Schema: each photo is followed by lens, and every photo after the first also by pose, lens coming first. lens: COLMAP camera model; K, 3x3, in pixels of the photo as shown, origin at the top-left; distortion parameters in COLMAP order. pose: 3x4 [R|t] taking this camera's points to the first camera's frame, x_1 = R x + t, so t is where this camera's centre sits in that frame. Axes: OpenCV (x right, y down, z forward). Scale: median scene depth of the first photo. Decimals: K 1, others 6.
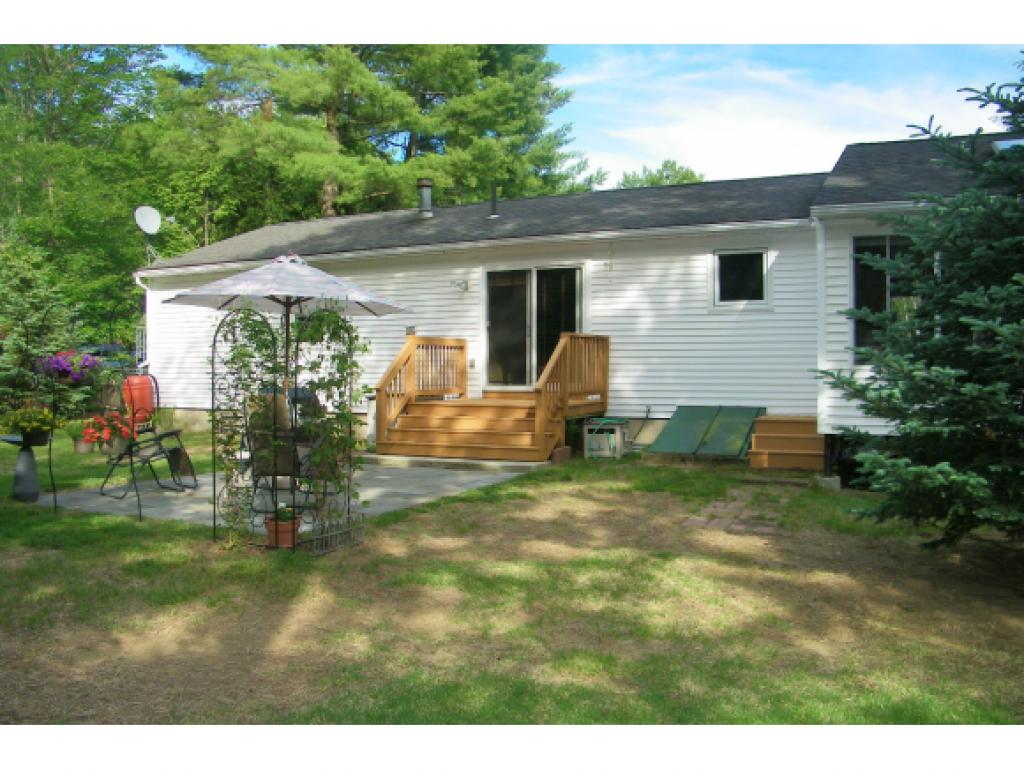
lens RADIAL K [[872.1, 0, 521.3], [0, 872.1, 379.0], [0, 0, 1]] dist [-0.185530, 0.162393]
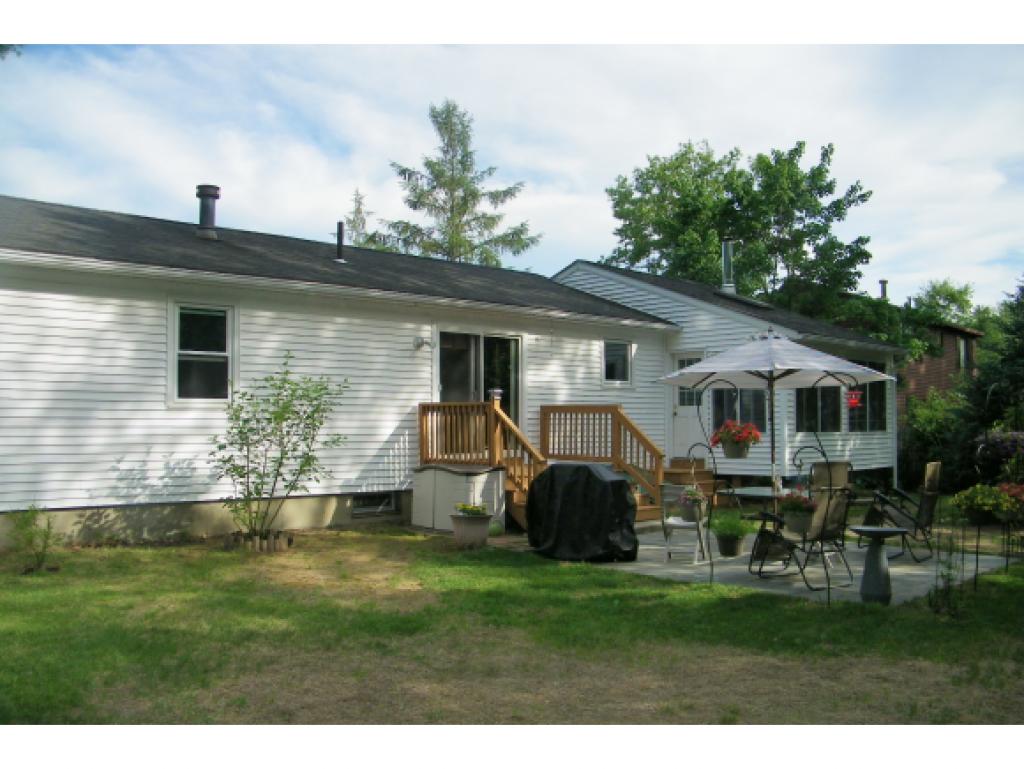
lens RADIAL K [[872.1, 0, 511.0], [0, 872.1, 383.7], [0, 0, 1]] dist [-0.185530, 0.162393]
pose [[0.384565, 0.045777, 0.921962, -0.858549], [0.010796, 0.998478, -0.054079, -0.016418], [-0.923035, 0.030750, 0.383486, 0.570708]]
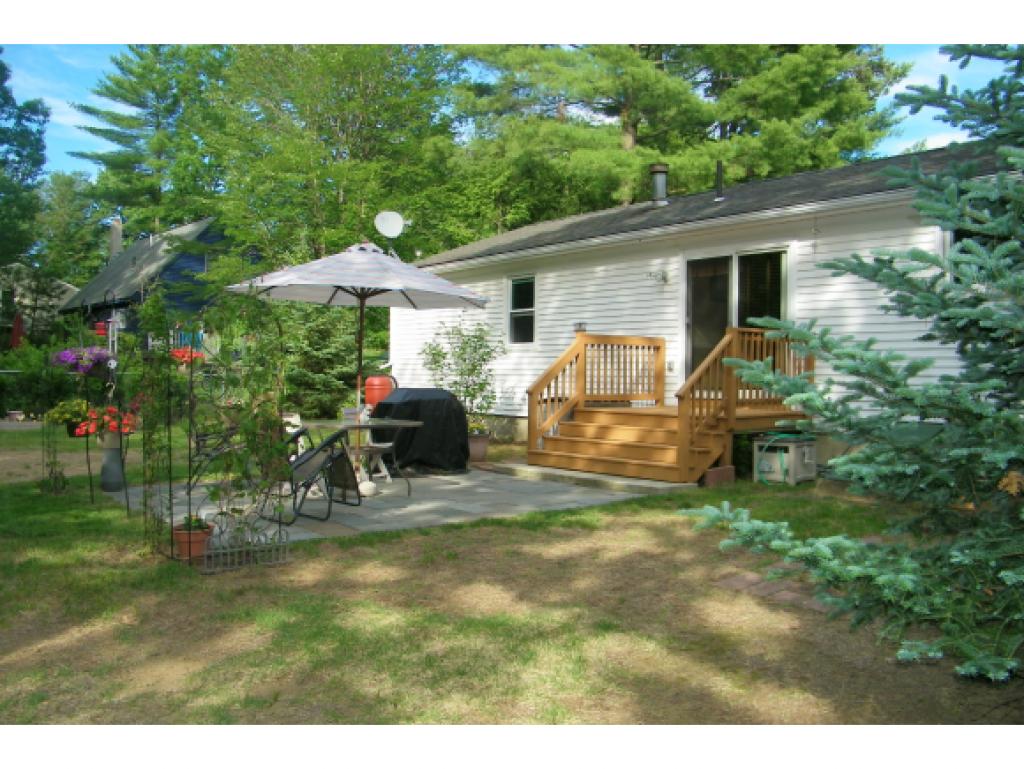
lens RADIAL K [[872.1, 0, 518.4], [0, 872.1, 390.5], [0, 0, 1]] dist [-0.185530, 0.162393]
pose [[0.905699, 0.018336, -0.423524, 0.174909], [-0.016796, 0.999832, 0.007369, 0.002939], [0.423588, 0.000439, 0.905855, 0.145555]]
